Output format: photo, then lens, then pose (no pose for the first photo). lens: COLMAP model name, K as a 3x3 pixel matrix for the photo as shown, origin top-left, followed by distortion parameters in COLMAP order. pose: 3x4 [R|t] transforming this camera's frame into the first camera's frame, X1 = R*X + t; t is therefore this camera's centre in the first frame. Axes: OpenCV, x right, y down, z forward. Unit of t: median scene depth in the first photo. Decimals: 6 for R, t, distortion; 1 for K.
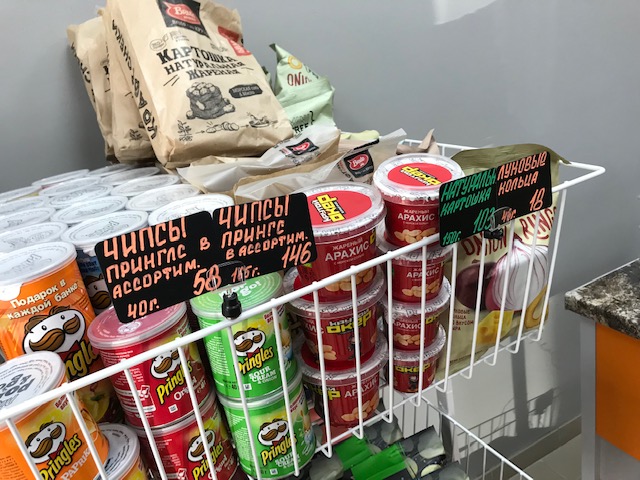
lens RADIAL K [[553.9, 0, 321.1], [0, 553.9, 241.3], [0, 0, 1]] dist [0.023178, 0.006727]
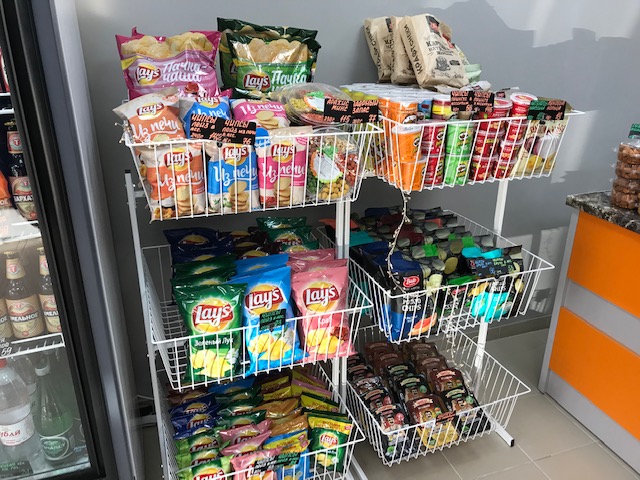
lens RADIAL K [[553.9, 0, 319.4], [0, 553.9, 238.8], [0, 0, 1]] dist [0.023178, 0.006727]
pose [[0.974863, 0.216065, -0.054380, -0.525903], [-0.214420, 0.976131, 0.034526, 0.681242], [0.060542, -0.021998, 0.997923, -1.937018]]
